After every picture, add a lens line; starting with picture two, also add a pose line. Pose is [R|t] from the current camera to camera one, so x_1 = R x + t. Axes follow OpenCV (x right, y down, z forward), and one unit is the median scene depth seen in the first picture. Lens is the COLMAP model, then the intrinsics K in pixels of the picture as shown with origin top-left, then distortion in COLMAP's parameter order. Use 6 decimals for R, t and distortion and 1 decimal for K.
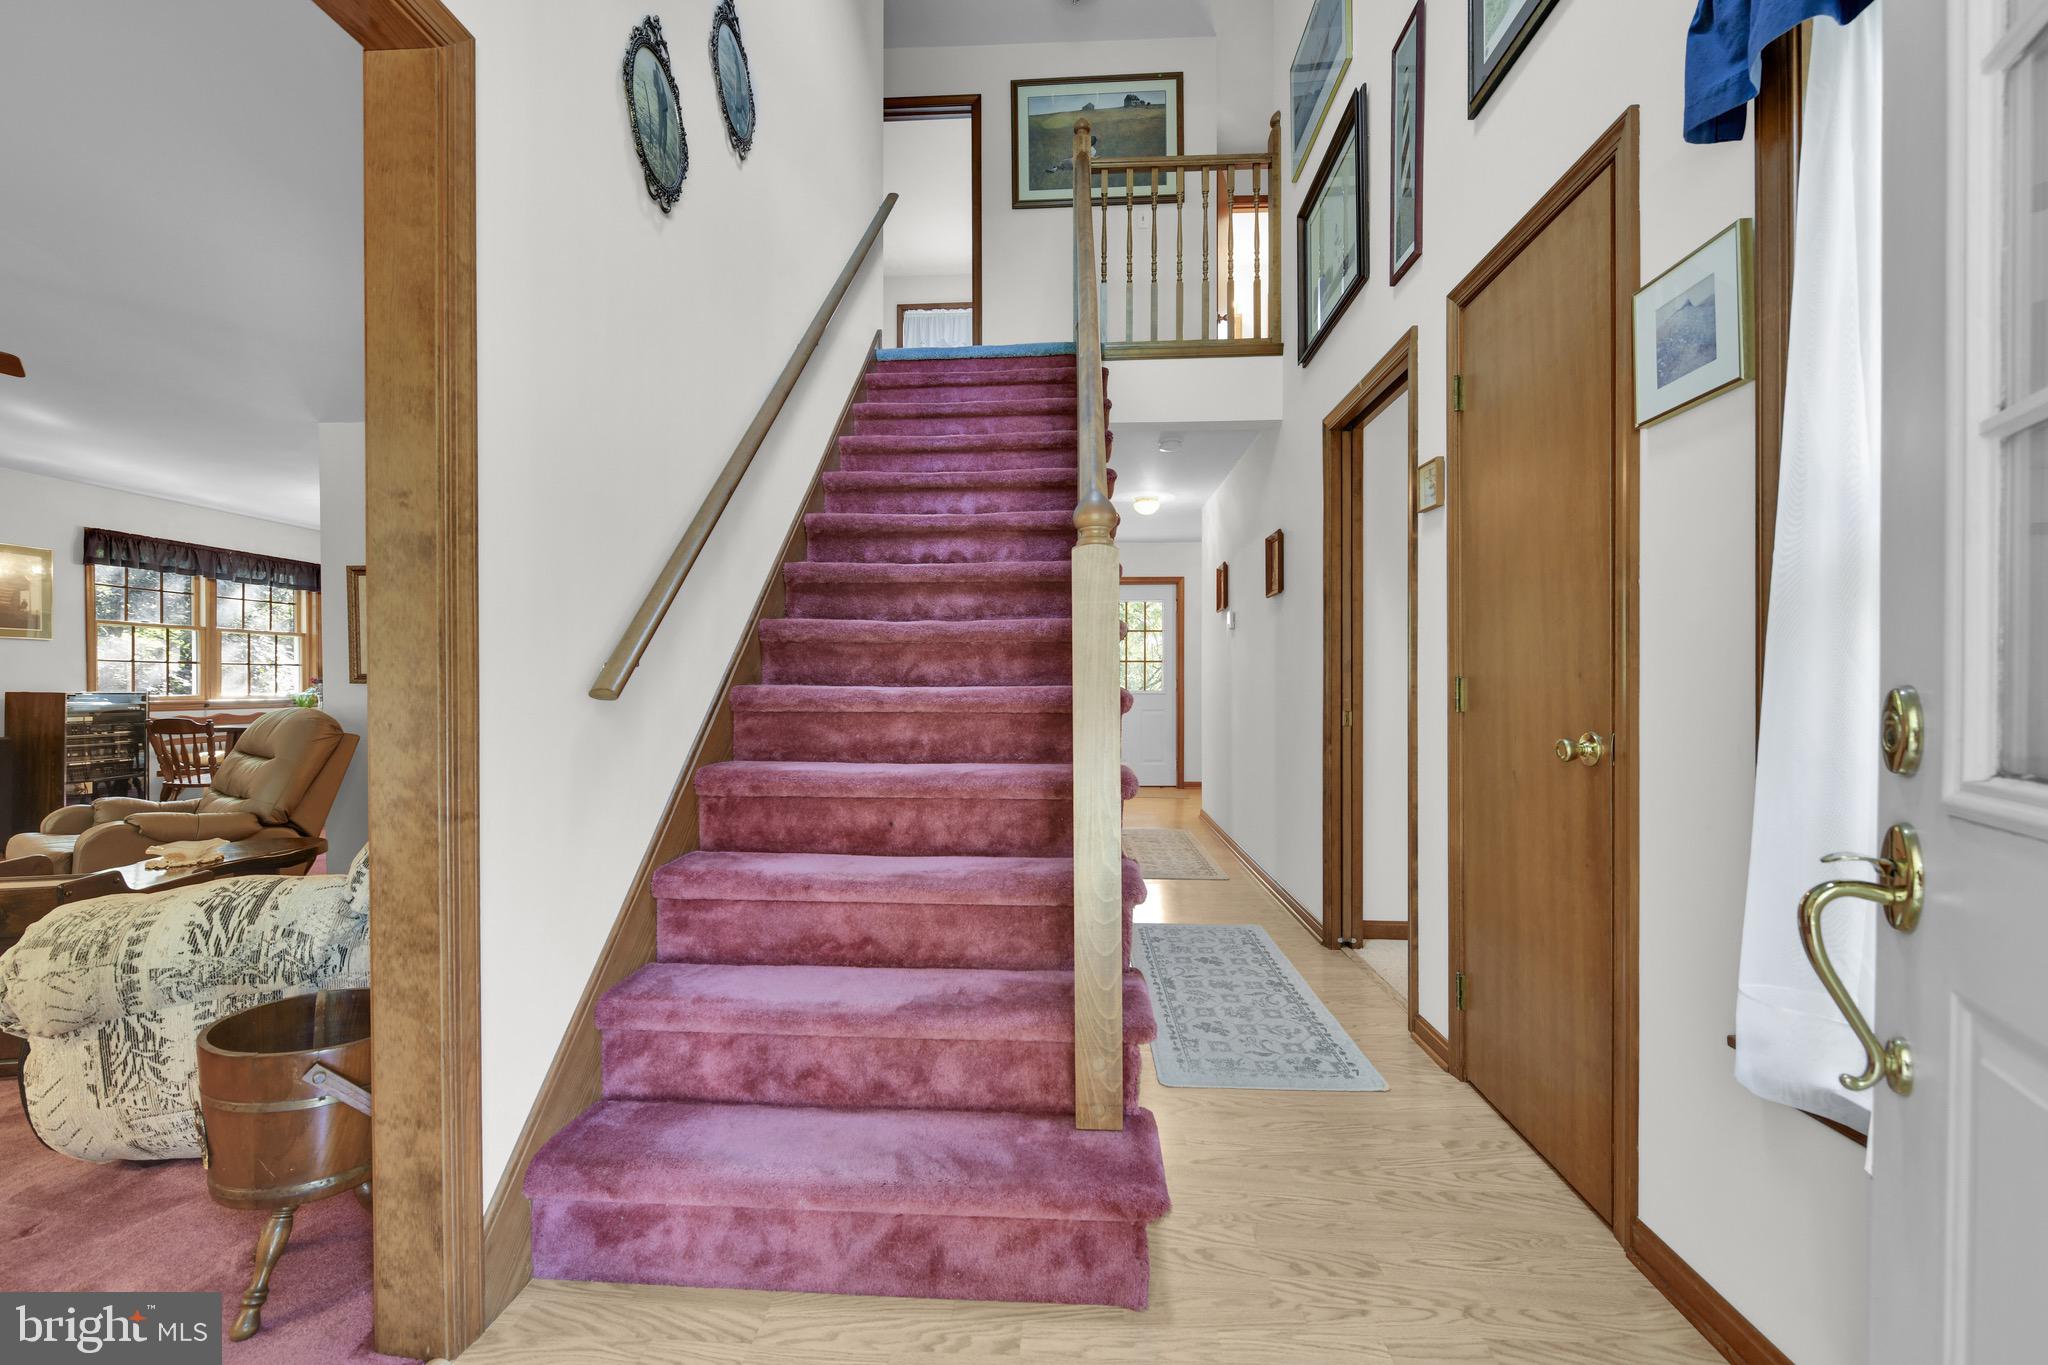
lens RADIAL K [[834.4, 0, 1033.6], [0, 834.4, 691.2], [0, 0, 1]] dist [-0.000388, -0.005259]
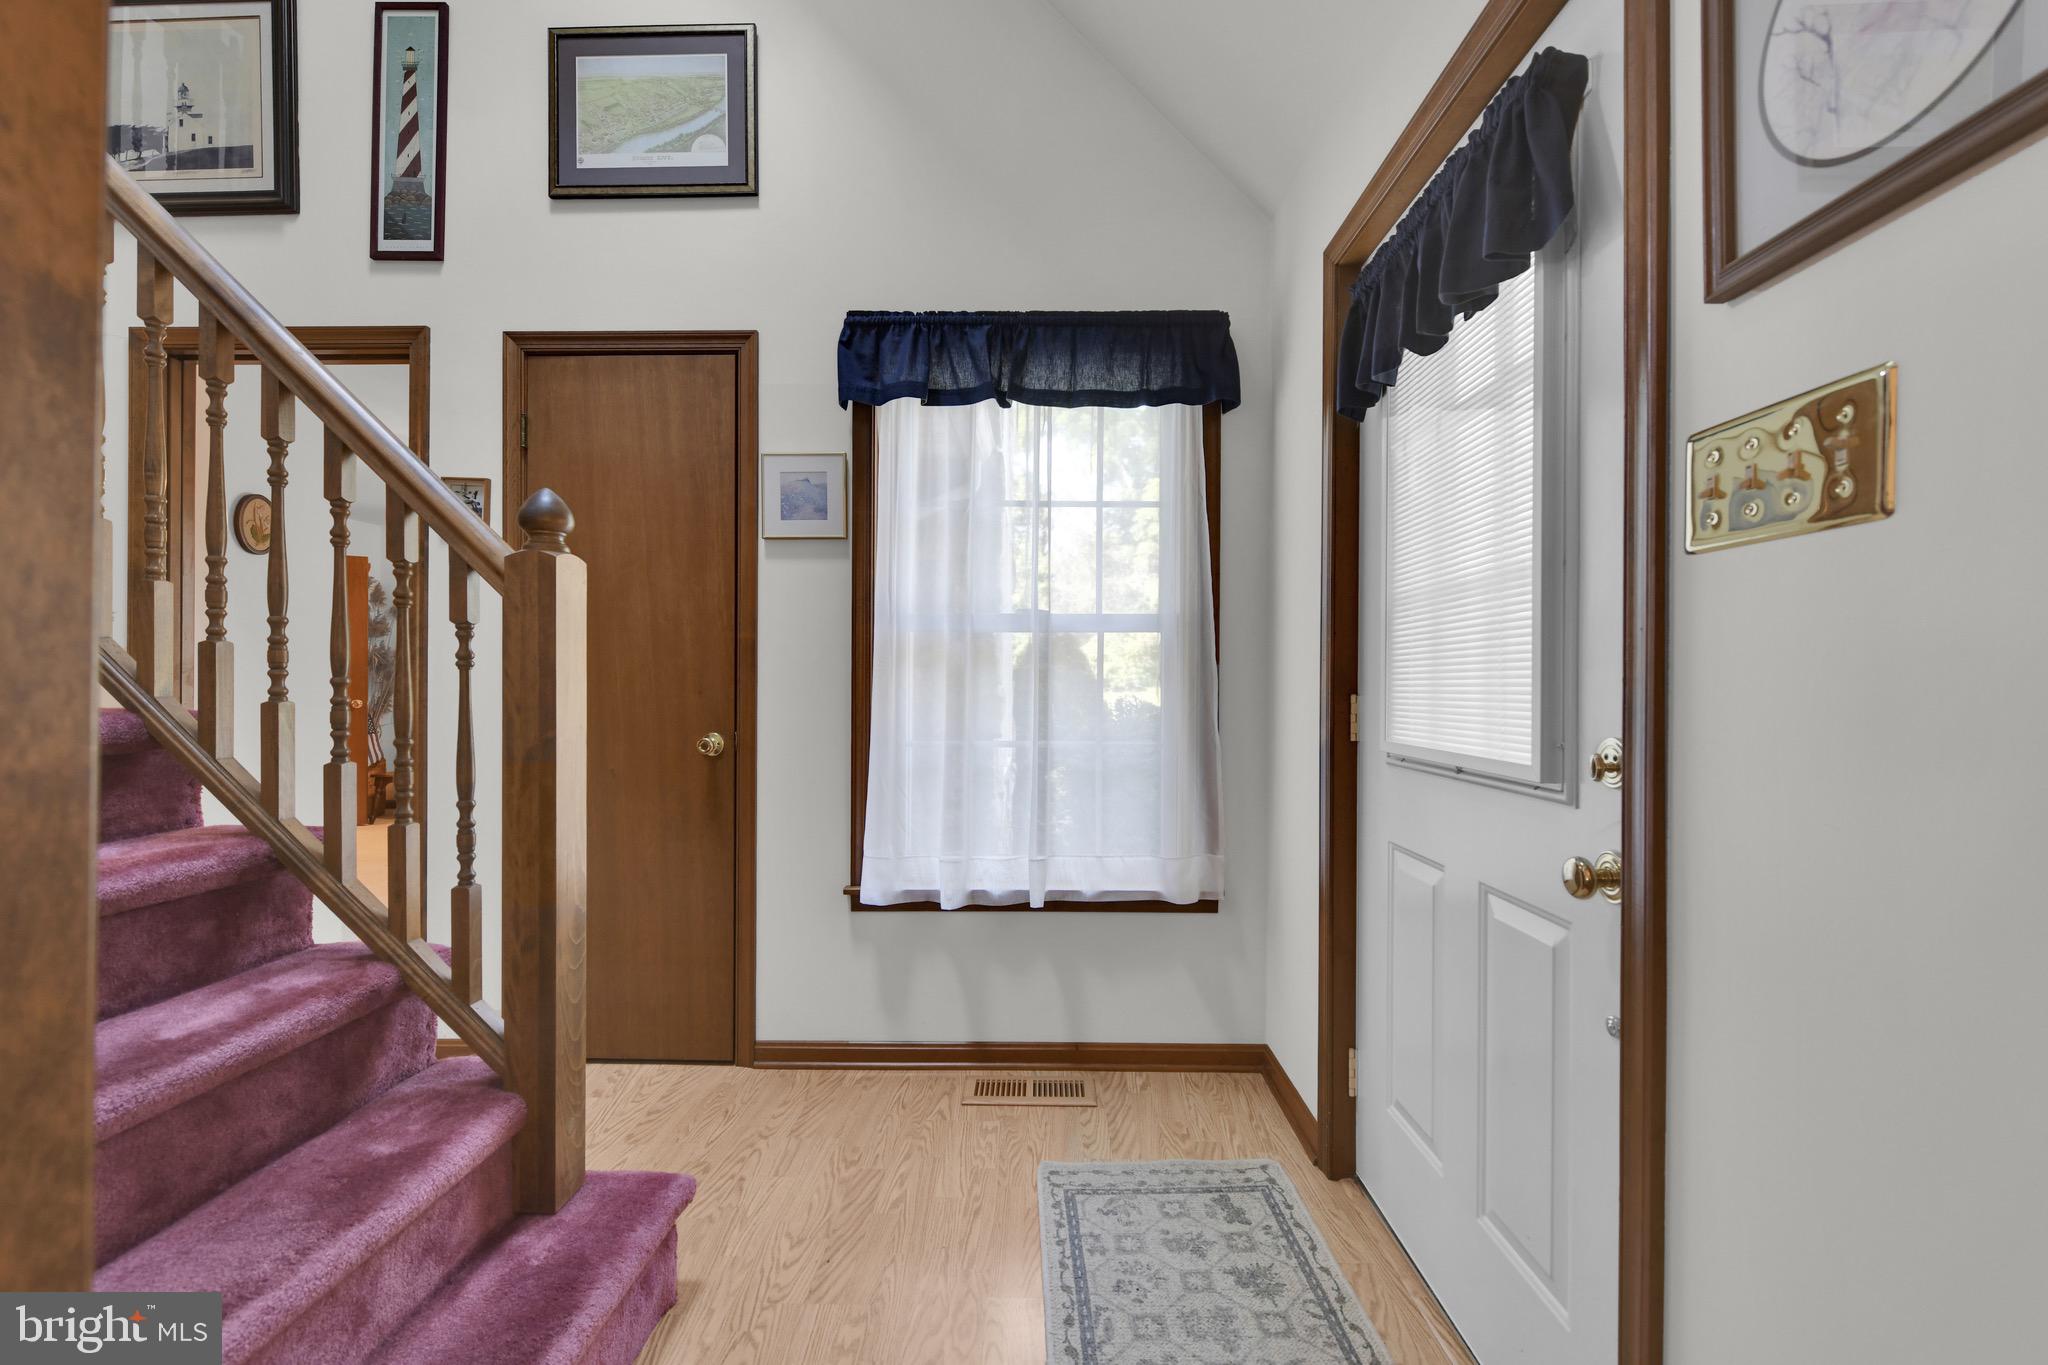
lens RADIAL K [[874.7, 0, 1026.8], [0, 874.7, 689.0], [0, 0, 1]] dist [0.000483, 0.000269]
pose [[-0.053288, -0.003081, 0.998574, -1.015200], [0.003834, 0.999987, 0.003290, -0.035011], [-0.998572, 0.004004, -0.053275, 0.619157]]
